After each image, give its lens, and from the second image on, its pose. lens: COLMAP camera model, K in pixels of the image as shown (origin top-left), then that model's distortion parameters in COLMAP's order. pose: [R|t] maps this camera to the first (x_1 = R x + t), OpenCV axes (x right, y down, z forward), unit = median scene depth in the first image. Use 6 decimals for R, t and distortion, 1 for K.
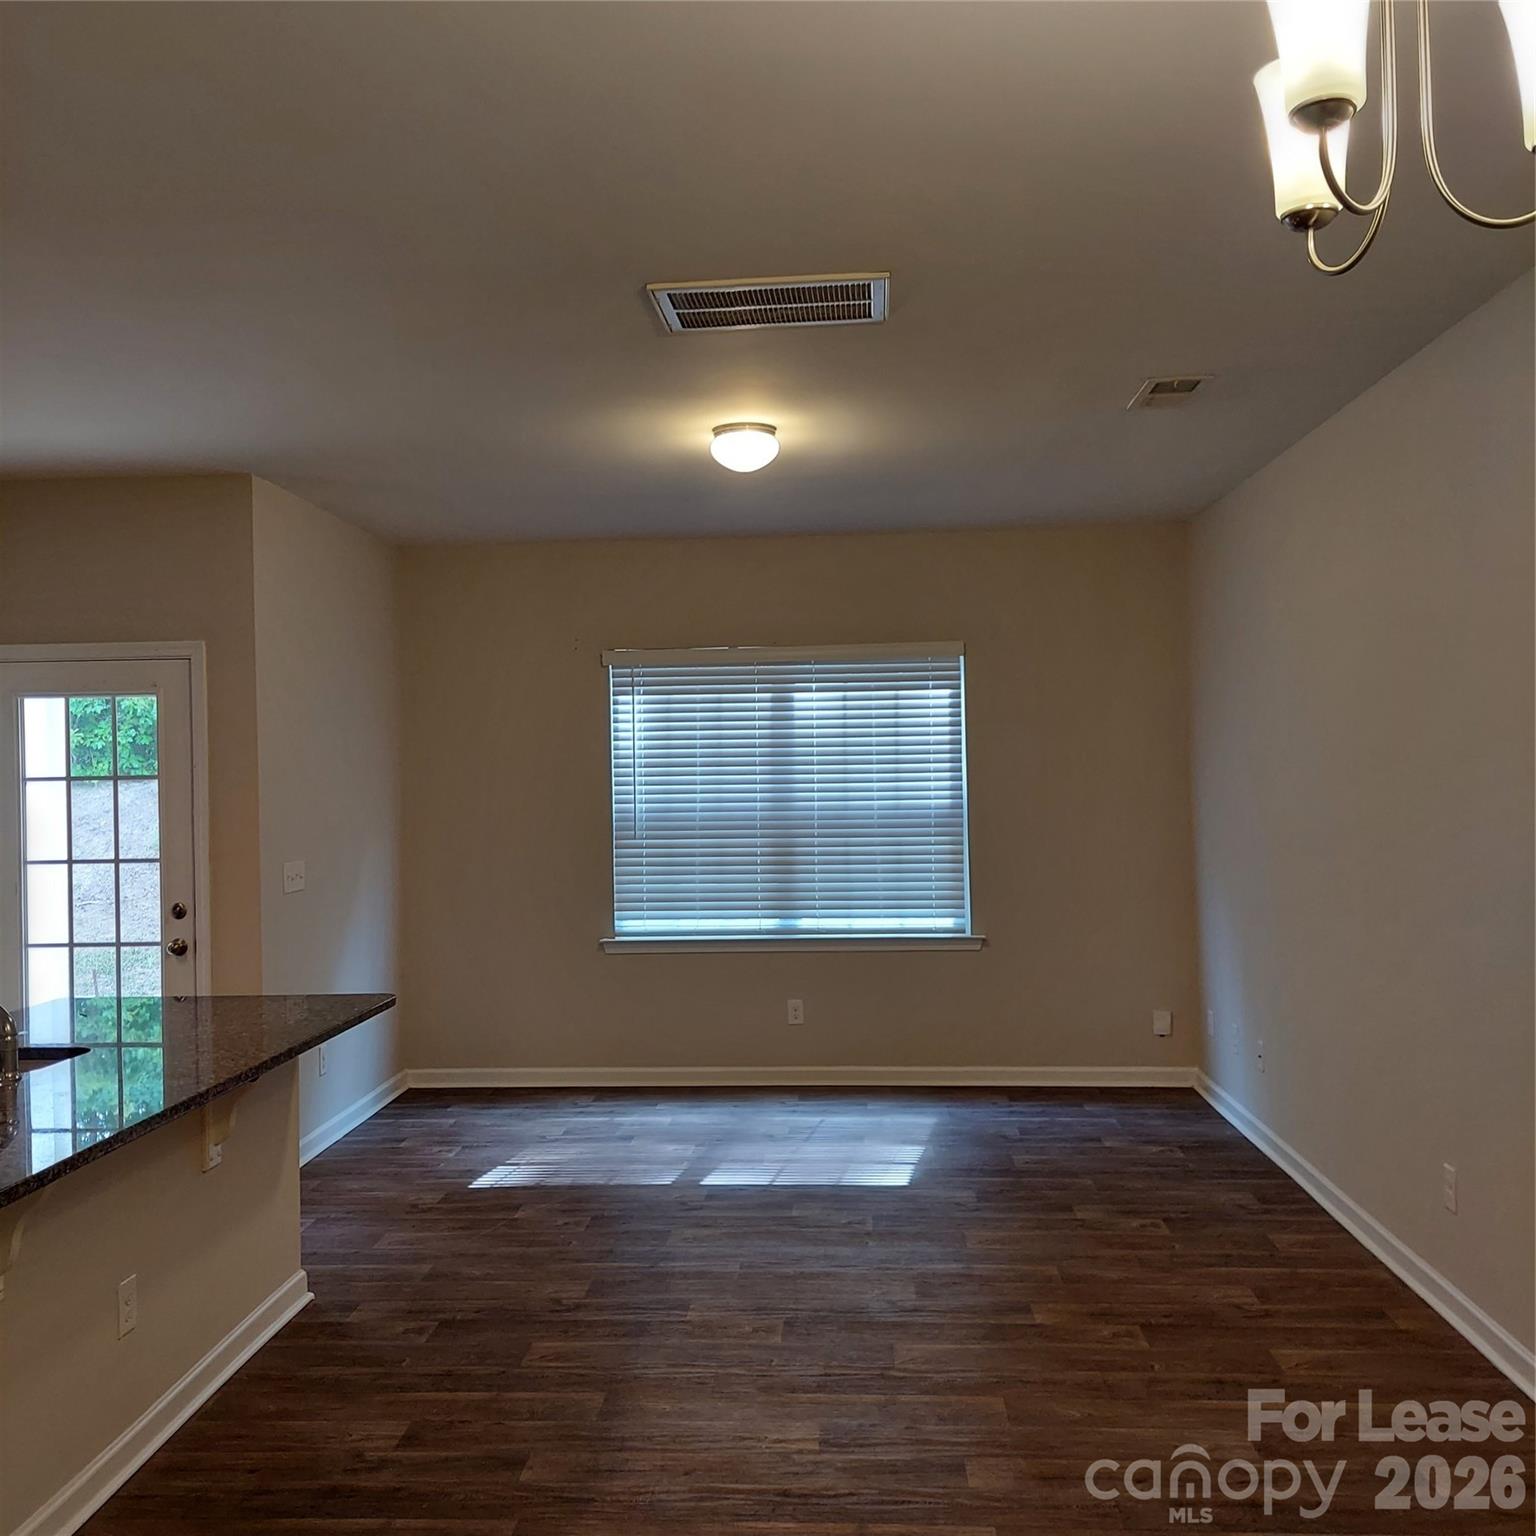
lens RADIAL K [[1471.9, 0, 755.9], [0, 1471.9, 769.3], [0, 0, 1]] dist [0.124366, -0.188858]
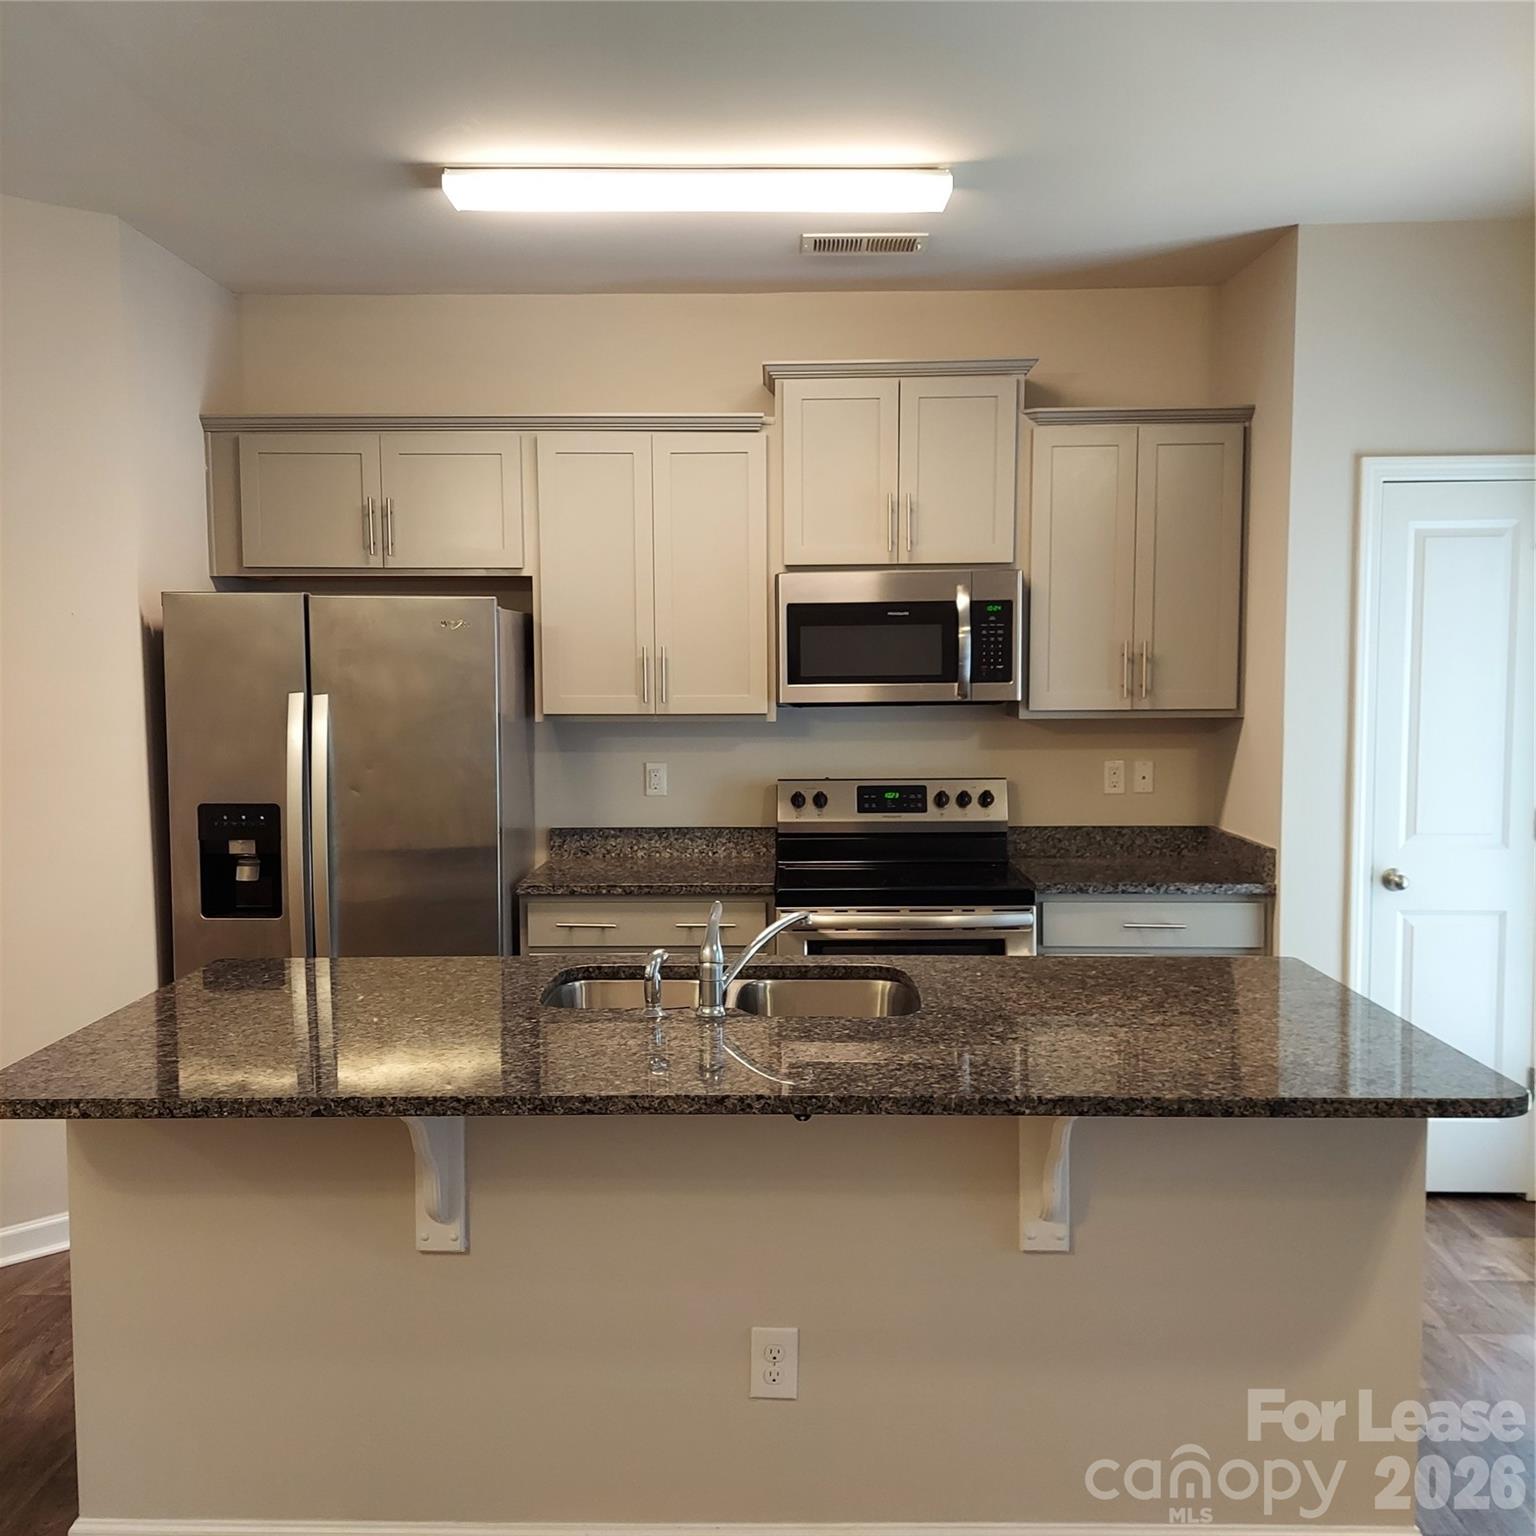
lens RADIAL K [[1471.9, 0, 755.9], [0, 1471.9, 769.3], [0, 0, 1]] dist [0.124366, -0.188858]
pose [[0.040514, 0.082253, -0.995788, 0.243857], [0.010038, 0.996522, 0.082722, 0.005539], [0.999129, -0.013347, 0.039547, 0.828590]]
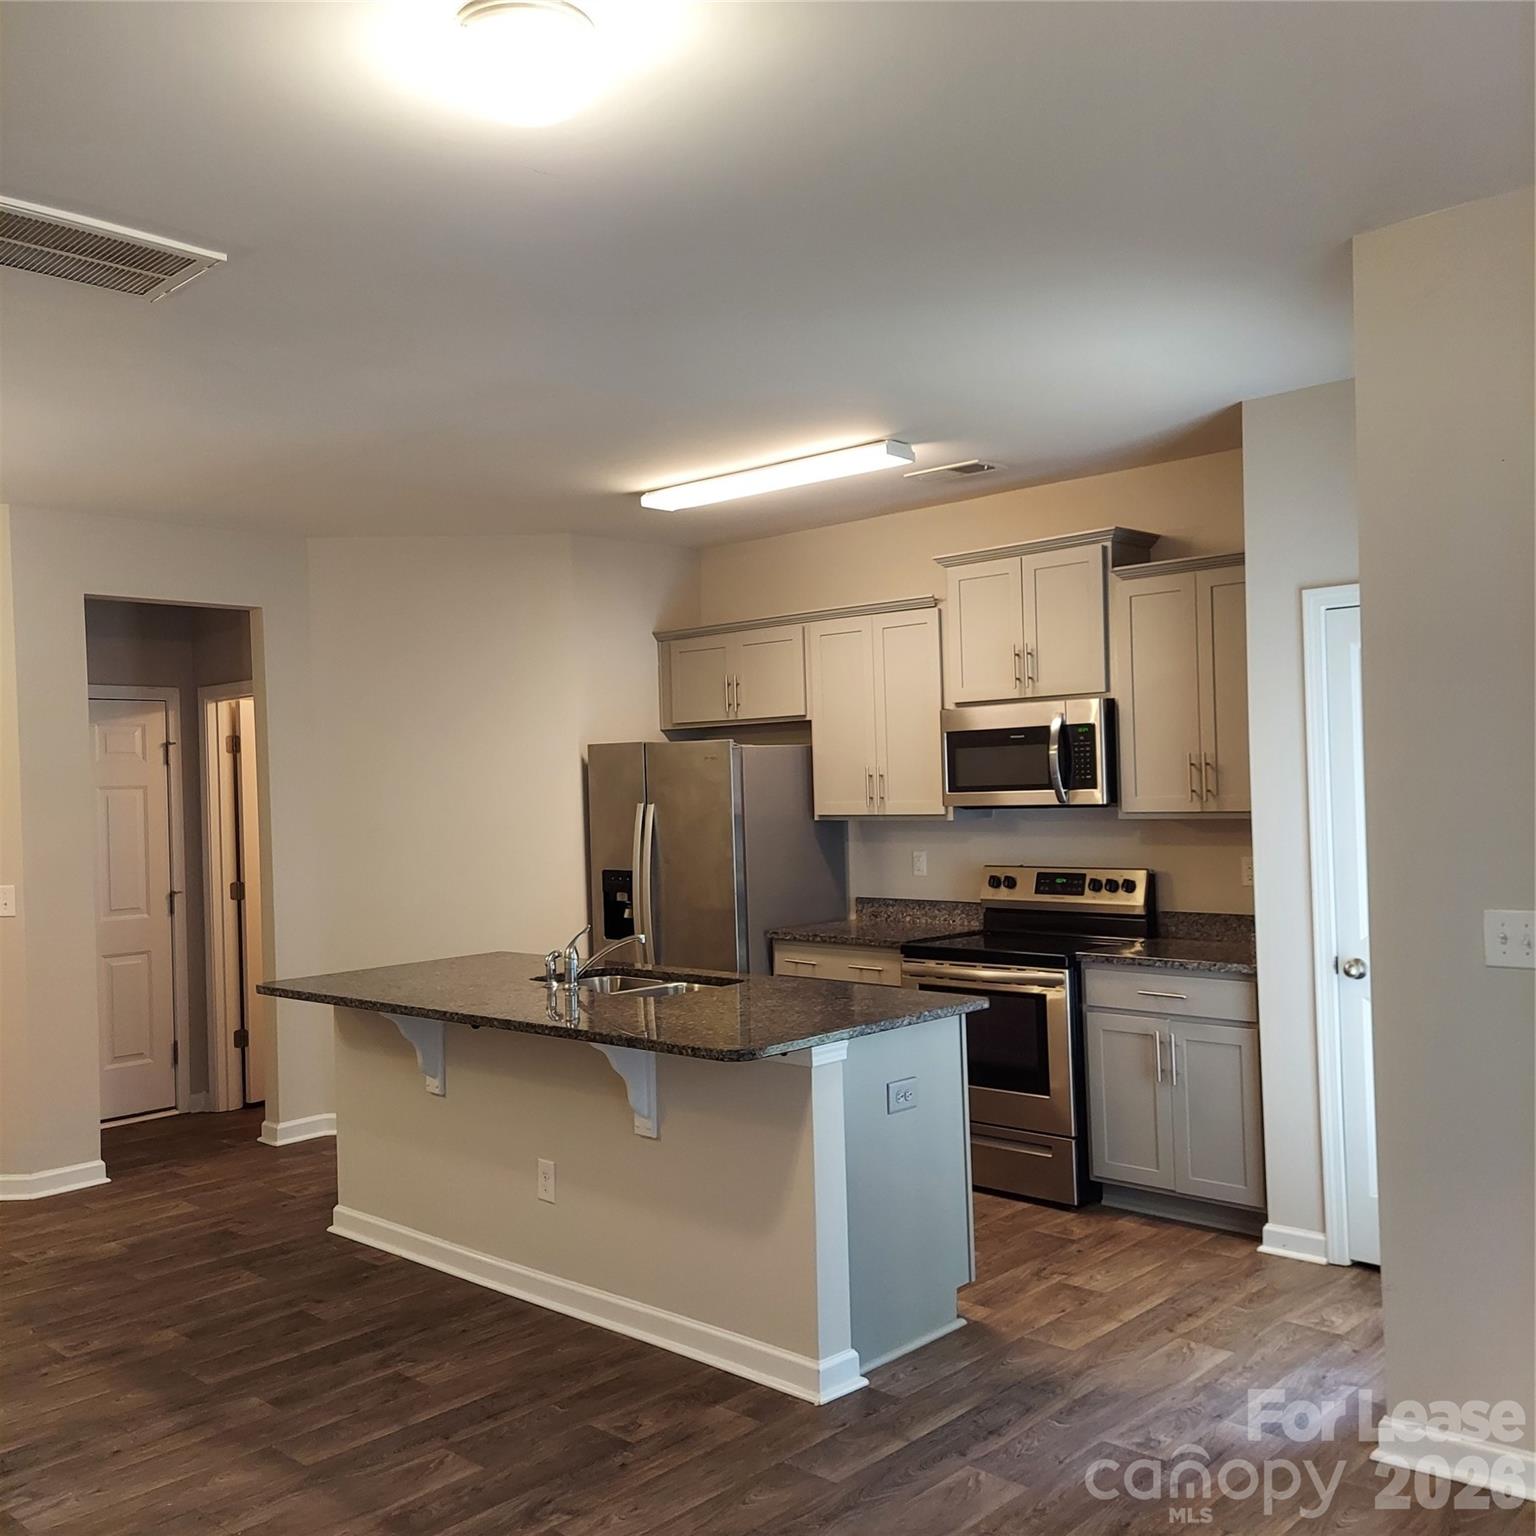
lens RADIAL K [[1456.5, 0, 734.6], [0, 1456.5, 769.3], [0, 0, 1]] dist [0.099732, -0.103840]
pose [[-0.644438, 0.026646, -0.764192, 0.387702], [0.042858, 0.999080, -0.001305, 0.003167], [0.763454, -0.033593, -0.644988, 1.683177]]
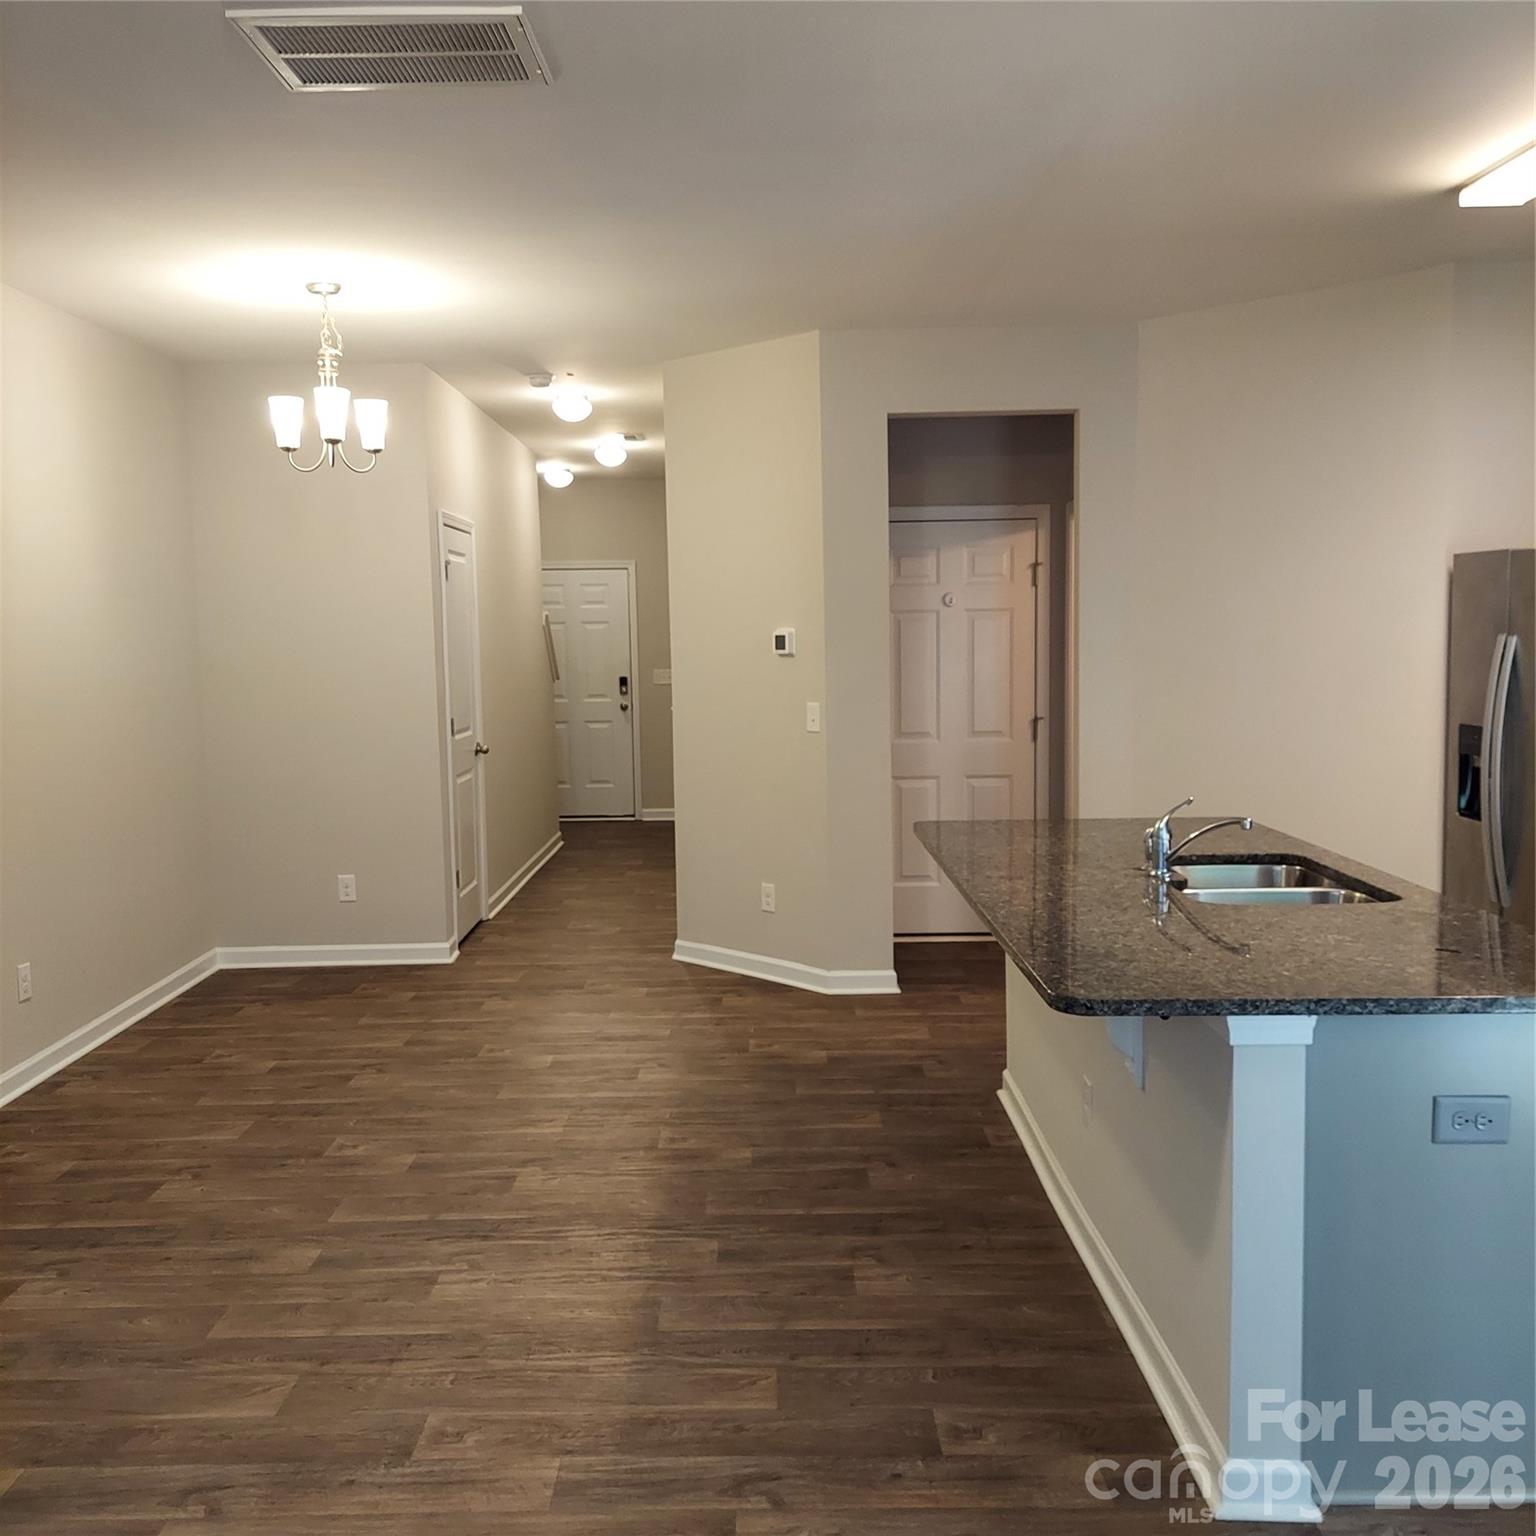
lens RADIAL K [[1461.1, 0, 768.0], [0, 1461.1, 768.0], [0, 0, 1]] dist [0.138746, -0.159154]
pose [[-0.997068, 0.038377, -0.066198, -0.111418], [0.032357, 0.995440, 0.089735, 0.013688], [0.069340, 0.087330, -0.993763, 1.717061]]
